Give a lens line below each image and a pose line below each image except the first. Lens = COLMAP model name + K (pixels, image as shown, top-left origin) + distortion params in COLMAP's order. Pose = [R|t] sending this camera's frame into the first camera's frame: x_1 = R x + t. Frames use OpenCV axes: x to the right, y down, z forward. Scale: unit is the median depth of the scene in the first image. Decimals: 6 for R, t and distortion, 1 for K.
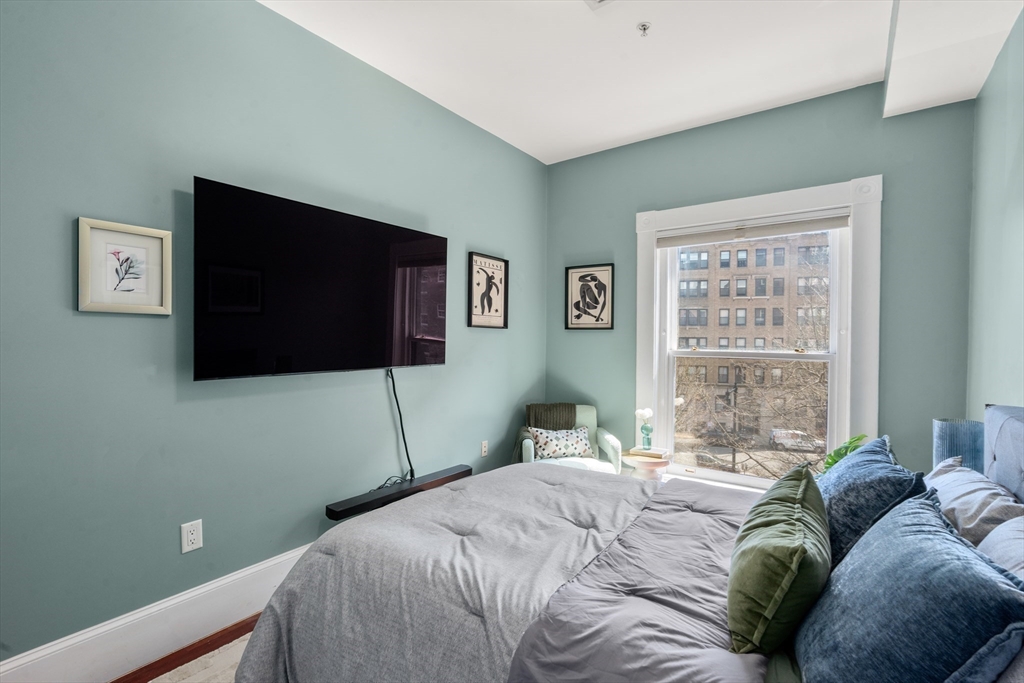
lens RADIAL K [[471.9, 0, 509.7], [0, 471.9, 337.1], [0, 0, 1]] dist [-0.000085, 0.001334]
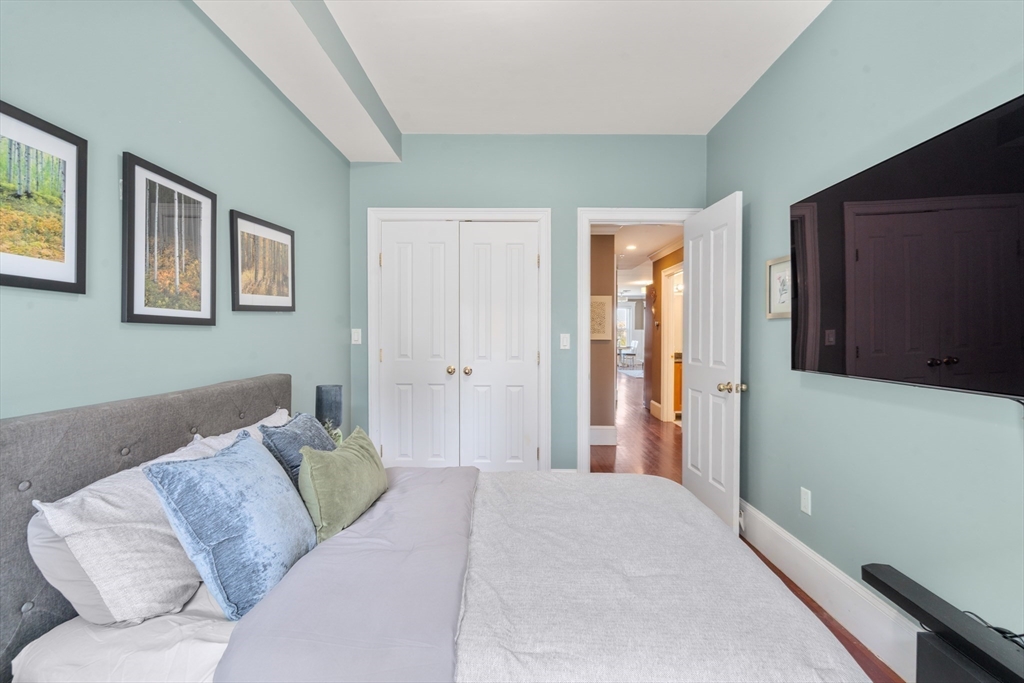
lens RADIAL K [[471.9, 0, 516.3], [0, 471.9, 339.8], [0, 0, 1]] dist [-0.000085, 0.001334]
pose [[-0.812853, -0.003015, -0.582461, 0.338619], [-0.009062, 0.999931, 0.007472, 0.005881], [0.582398, 0.011352, -0.812824, 0.838831]]
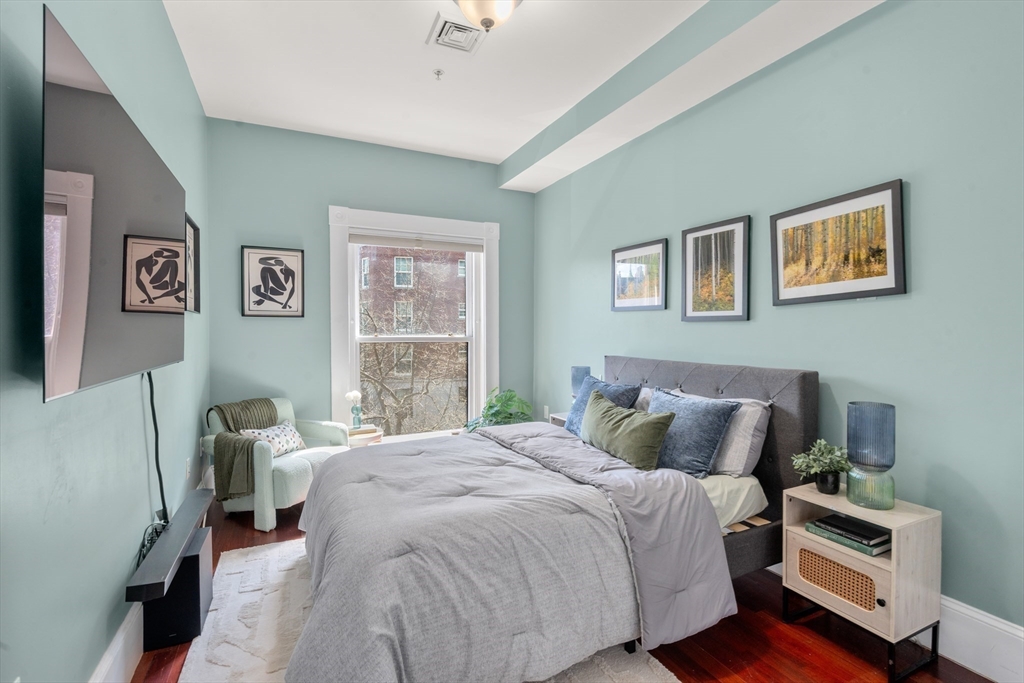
lens RADIAL K [[471.9, 0, 515.0], [0, 471.9, 334.4], [0, 0, 1]] dist [-0.000085, 0.001334]
pose [[0.464902, -0.014686, 0.885241, -0.470733], [0.002568, 0.999881, 0.015240, 0.005692], [-0.885359, -0.004812, 0.464884, 0.160929]]
